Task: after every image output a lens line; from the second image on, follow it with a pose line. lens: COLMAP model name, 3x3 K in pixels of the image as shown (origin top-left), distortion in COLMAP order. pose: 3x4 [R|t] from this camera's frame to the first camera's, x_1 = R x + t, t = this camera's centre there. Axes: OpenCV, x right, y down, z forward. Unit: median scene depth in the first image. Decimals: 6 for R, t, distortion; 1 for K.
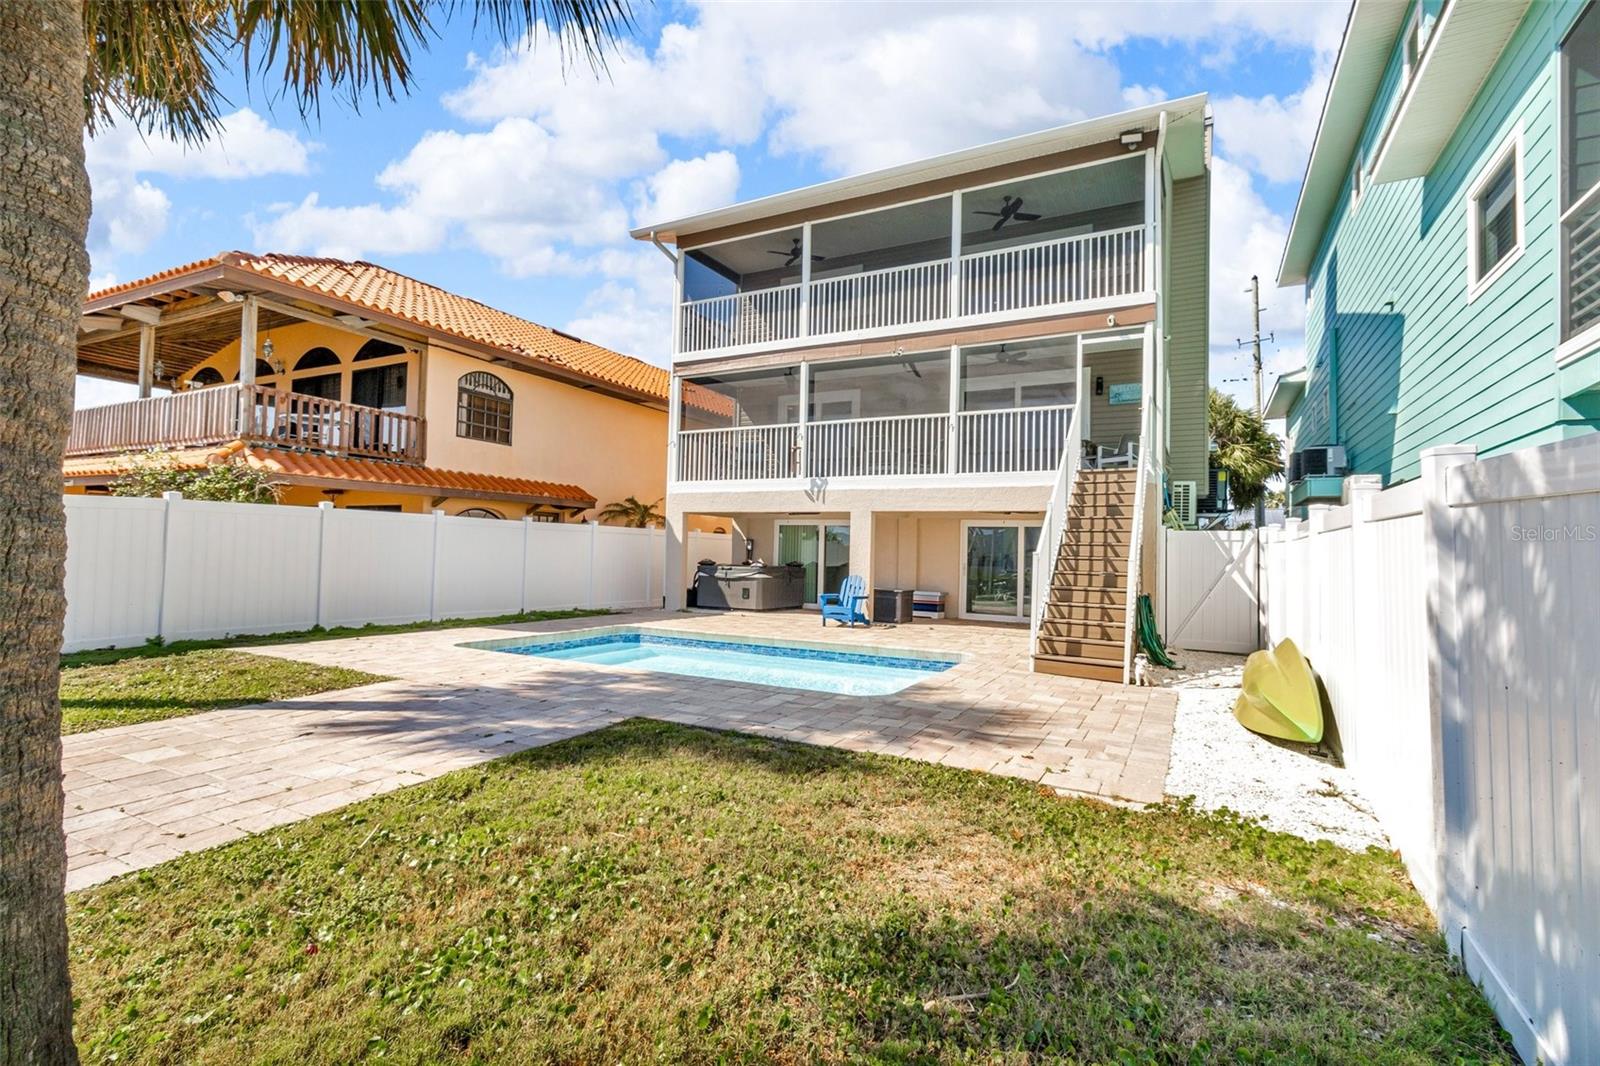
lens RADIAL K [[748.0, 0, 782.0], [0, 748.0, 527.5], [0, 0, 1]] dist [-0.002654, 0.000038]
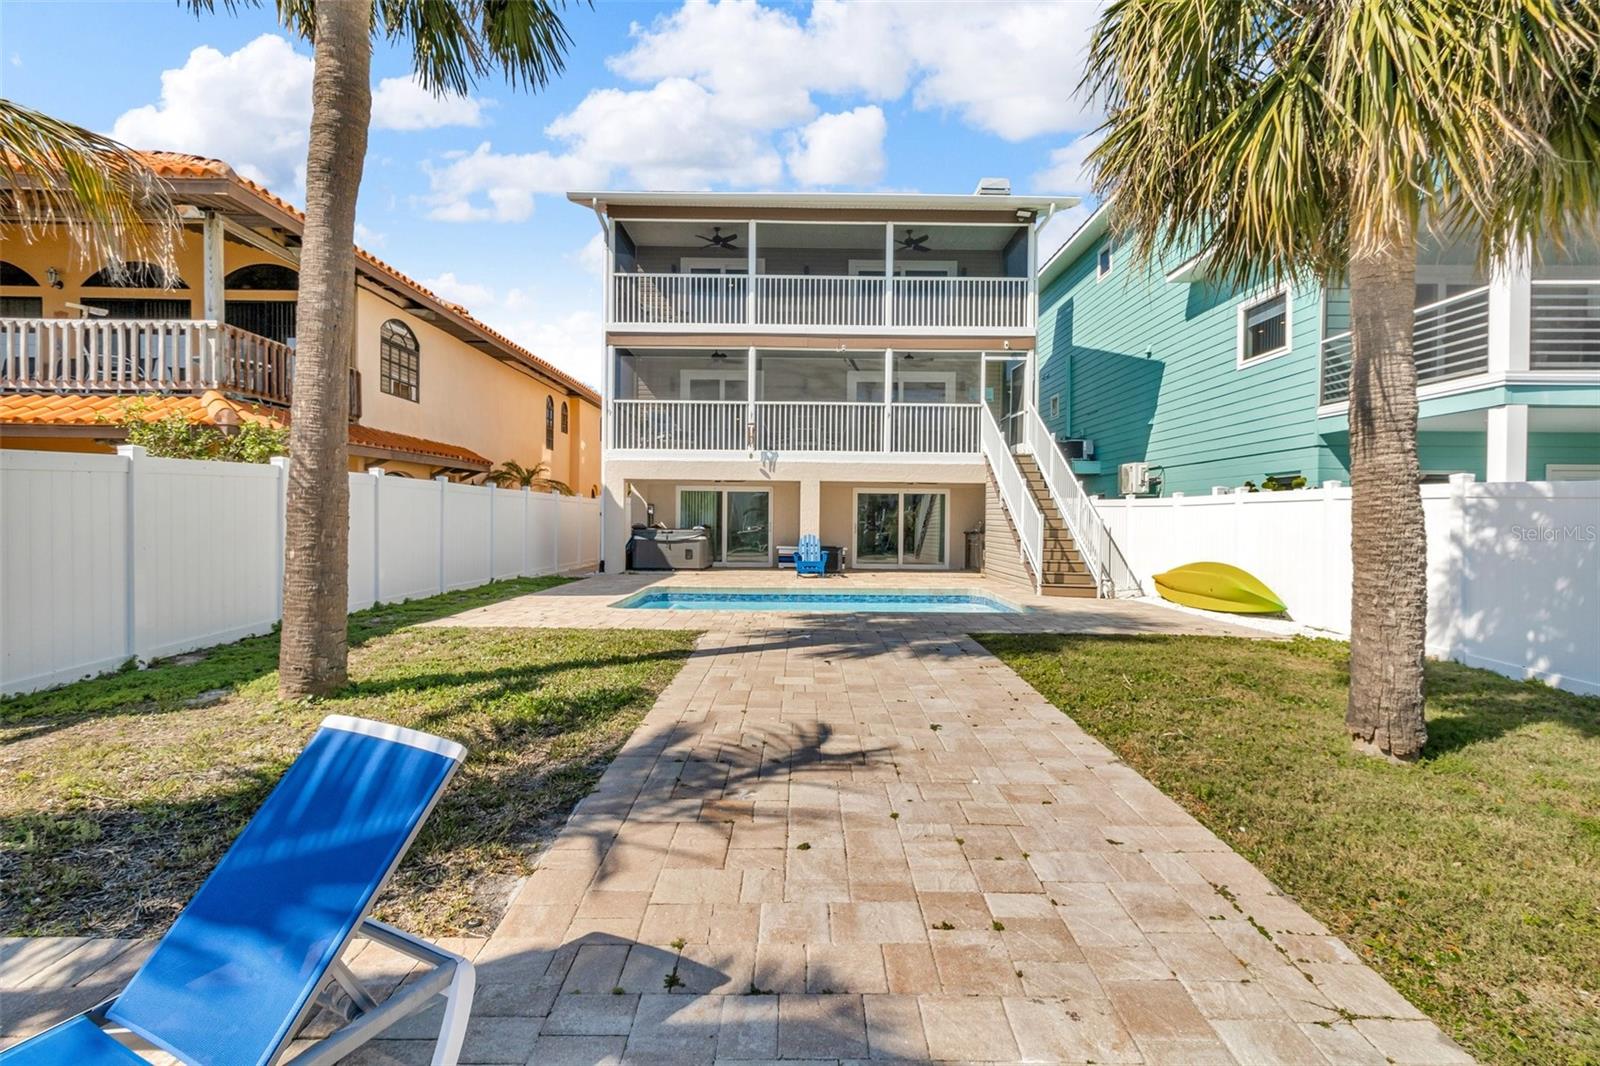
lens RADIAL K [[743.4, 0, 796.4], [0, 743.4, 526.7], [0, 0, 1]] dist [-0.001783, -0.000229]
pose [[0.878303, -0.017943, 0.477768, -0.456537], [-0.006362, 0.998768, 0.049206, -0.006554], [-0.478063, -0.046258, 0.877107, -0.024397]]
